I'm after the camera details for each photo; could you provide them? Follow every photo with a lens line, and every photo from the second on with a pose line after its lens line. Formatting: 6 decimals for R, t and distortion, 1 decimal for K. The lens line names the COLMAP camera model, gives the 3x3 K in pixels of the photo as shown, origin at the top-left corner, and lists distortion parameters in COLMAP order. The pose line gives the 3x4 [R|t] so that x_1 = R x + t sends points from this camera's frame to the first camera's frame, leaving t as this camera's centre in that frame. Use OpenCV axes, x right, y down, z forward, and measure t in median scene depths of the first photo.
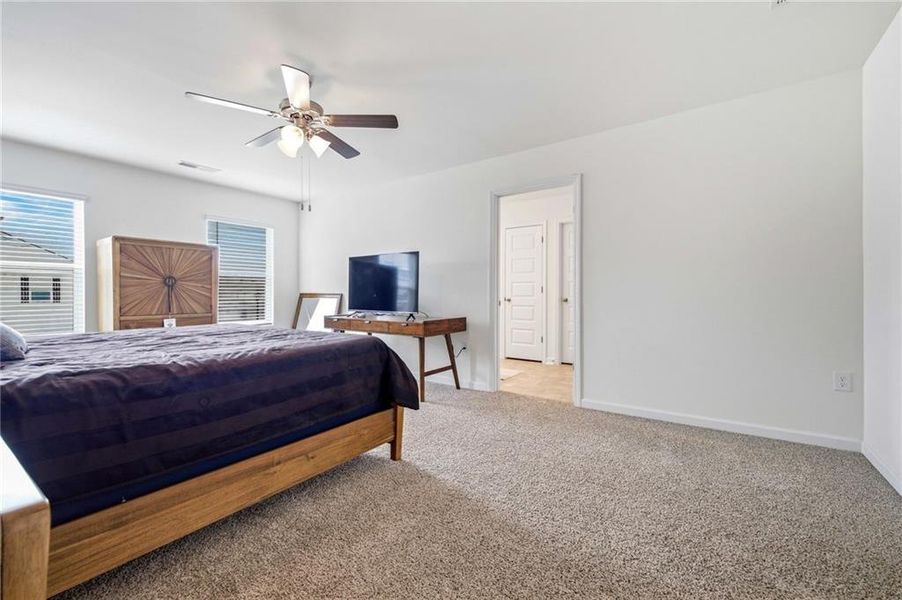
lens RADIAL K [[388.9, 0, 451.1], [0, 388.9, 298.4], [0, 0, 1]] dist [0.000169, -0.000170]
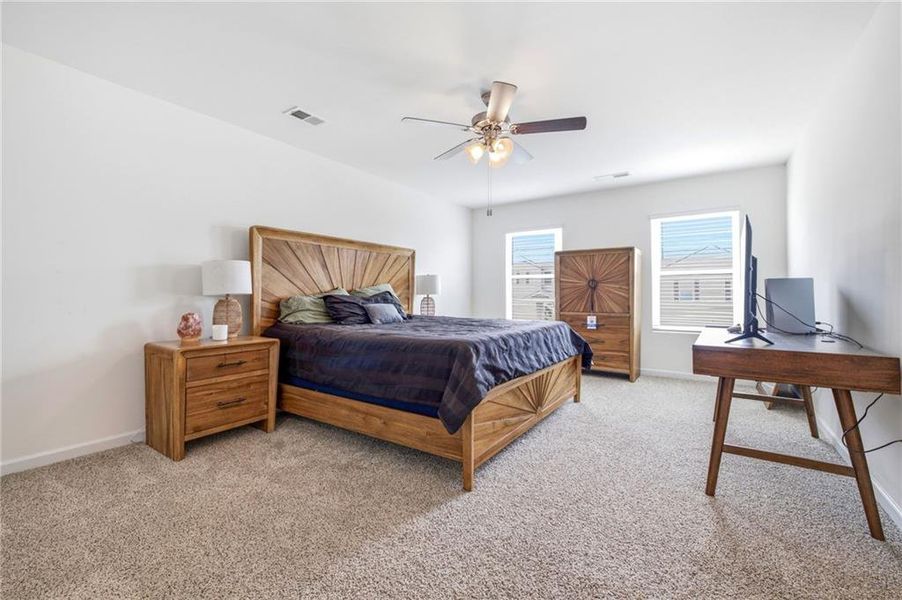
lens RADIAL K [[388.9, 0, 452.4], [0, 388.9, 293.7], [0, 0, 1]] dist [0.000169, -0.000170]
pose [[-0.007303, -0.000685, -0.999973, 0.434627], [-0.015070, 0.999886, -0.000575, -0.007136], [0.999860, 0.015066, -0.007313, 0.591611]]
